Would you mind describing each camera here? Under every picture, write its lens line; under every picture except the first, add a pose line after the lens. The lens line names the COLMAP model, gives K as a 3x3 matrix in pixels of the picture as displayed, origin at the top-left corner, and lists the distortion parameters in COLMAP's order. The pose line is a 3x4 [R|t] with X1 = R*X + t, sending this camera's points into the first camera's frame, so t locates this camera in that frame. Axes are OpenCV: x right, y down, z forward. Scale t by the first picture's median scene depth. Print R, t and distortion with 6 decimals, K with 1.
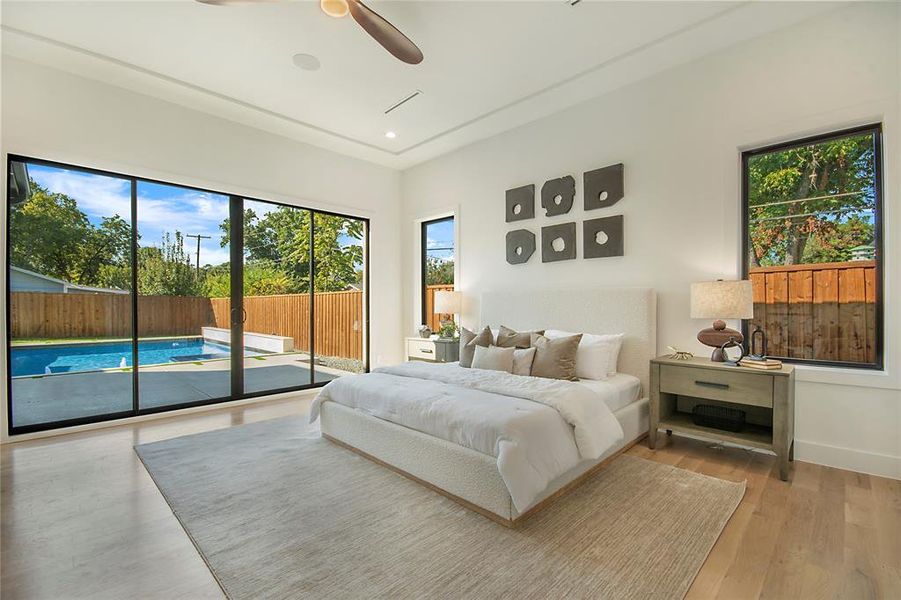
lens RADIAL K [[397.6, 0, 456.4], [0, 397.6, 307.1], [0, 0, 1]] dist [-0.003961, -0.002530]
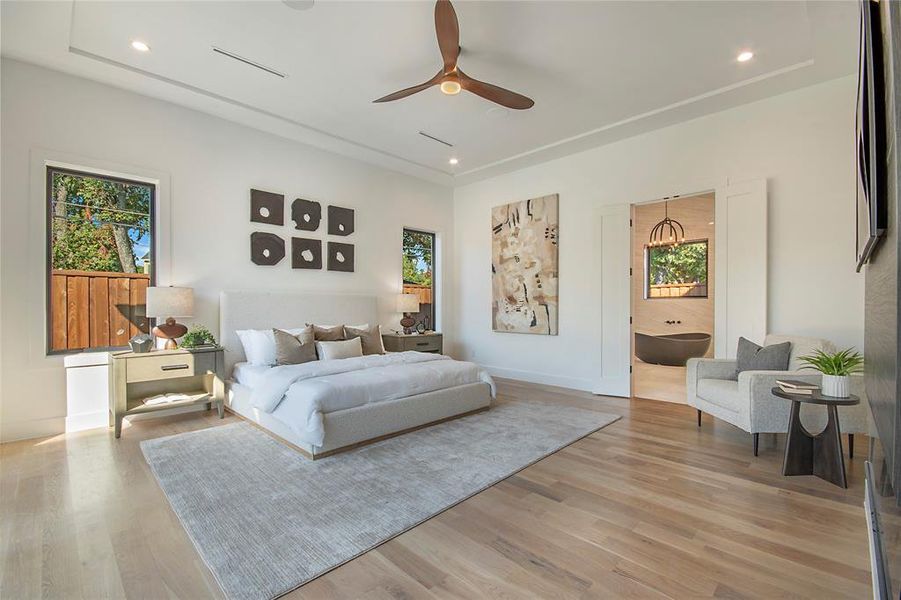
lens RADIAL K [[397.6, 0, 450.0], [0, 397.6, 306.7], [0, 0, 1]] dist [-0.003961, -0.002530]
pose [[0.009391, -0.001431, 0.999955, -0.941169], [0.008230, 0.999965, 0.001354, -0.000327], [-0.999922, 0.008217, 0.009402, 0.559208]]
